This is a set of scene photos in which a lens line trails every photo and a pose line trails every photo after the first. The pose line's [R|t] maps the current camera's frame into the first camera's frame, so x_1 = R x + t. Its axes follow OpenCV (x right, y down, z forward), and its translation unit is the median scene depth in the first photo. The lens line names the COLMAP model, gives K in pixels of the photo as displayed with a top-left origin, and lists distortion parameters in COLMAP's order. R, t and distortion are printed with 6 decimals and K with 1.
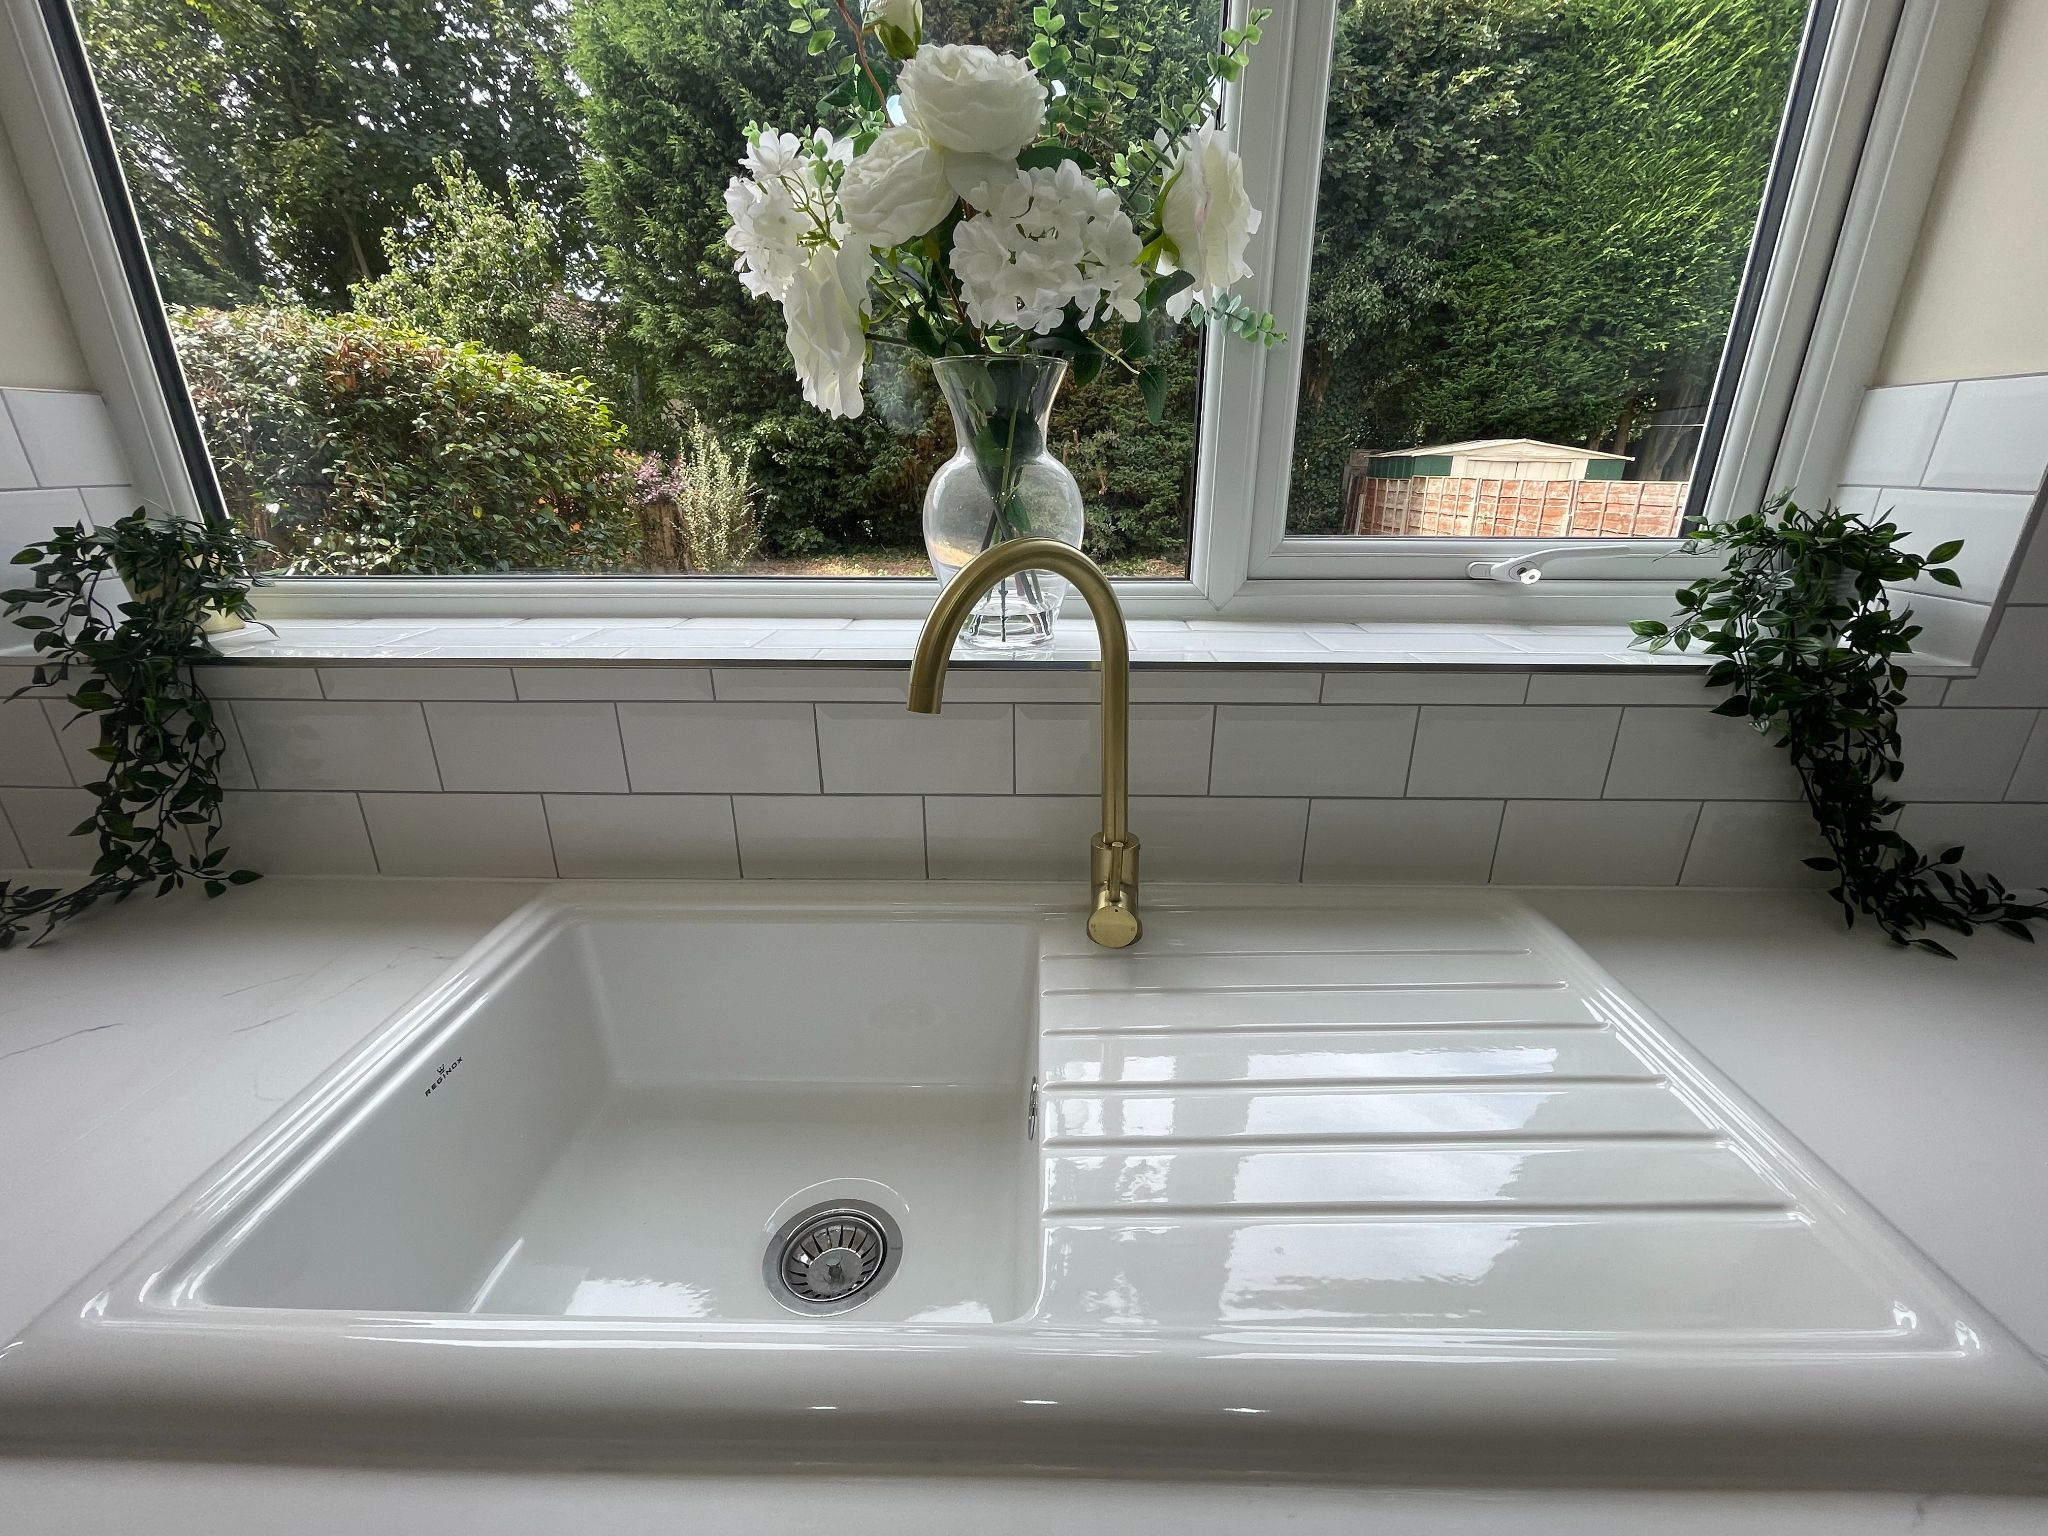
lens RADIAL K [[831.9, 0, 1019.7], [0, 831.9, 768.5], [0, 0, 1]] dist [-0.016843, 0.011233]
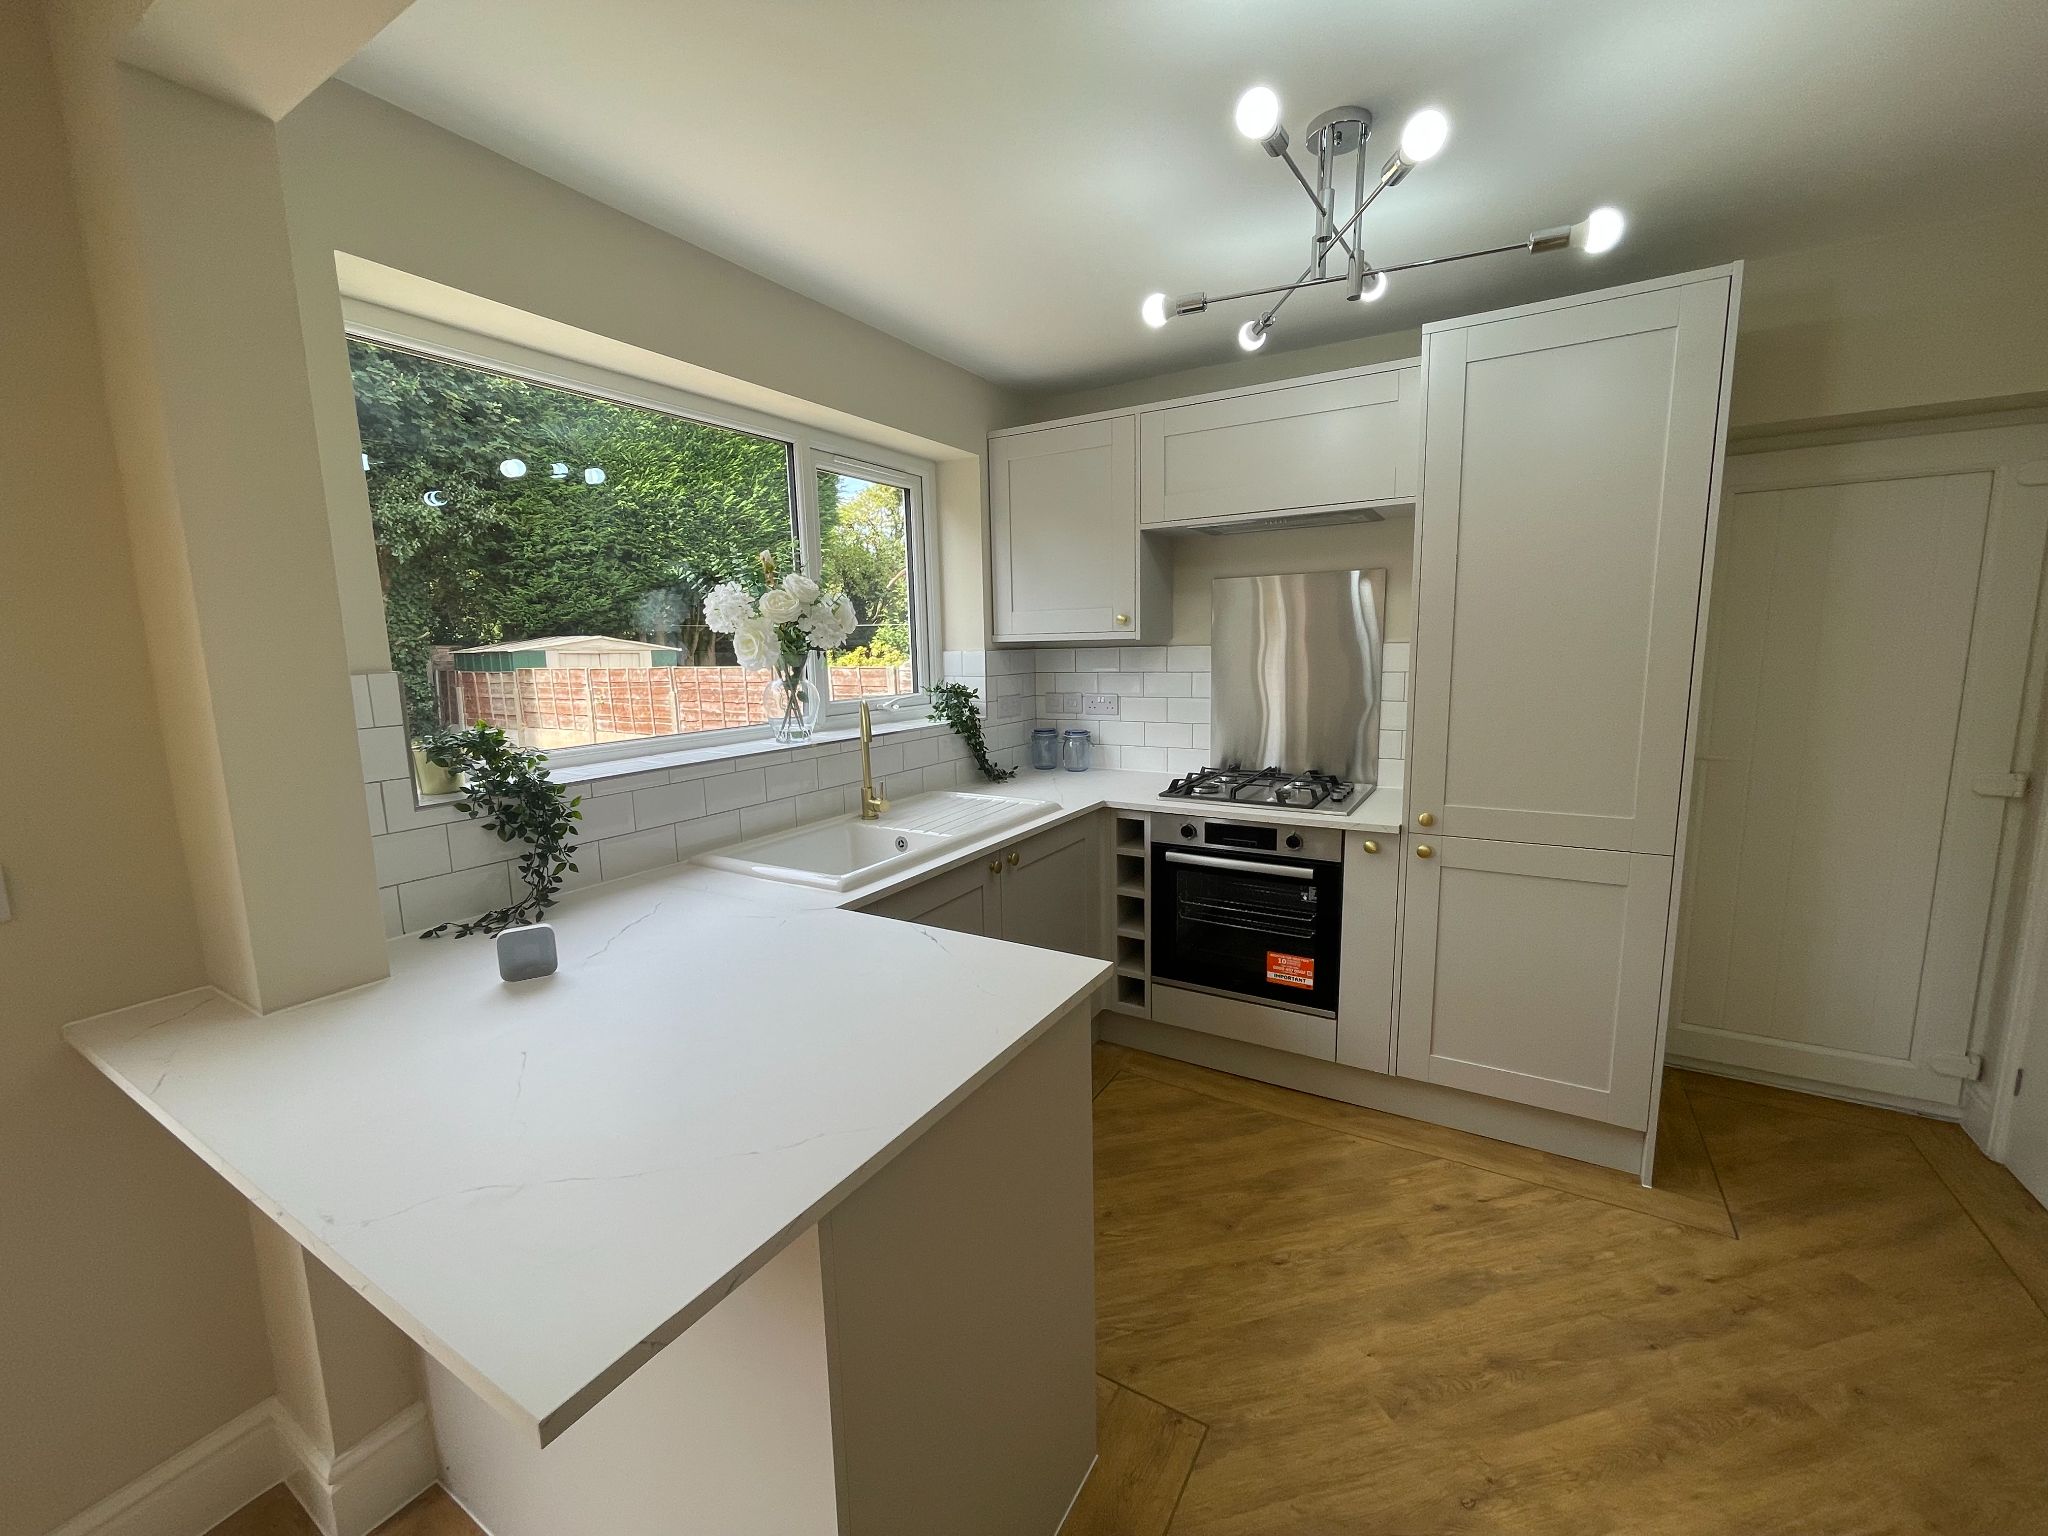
lens RADIAL K [[830.8, 0, 1021.6], [0, 830.8, 766.0], [0, 0, 1]] dist [0.000494, 0.000236]
pose [[0.497909, -0.137498, 0.856260, -0.171383], [0.316360, 0.948109, -0.031714, 0.021544], [-0.807467, 0.286677, 0.515571, -0.088216]]
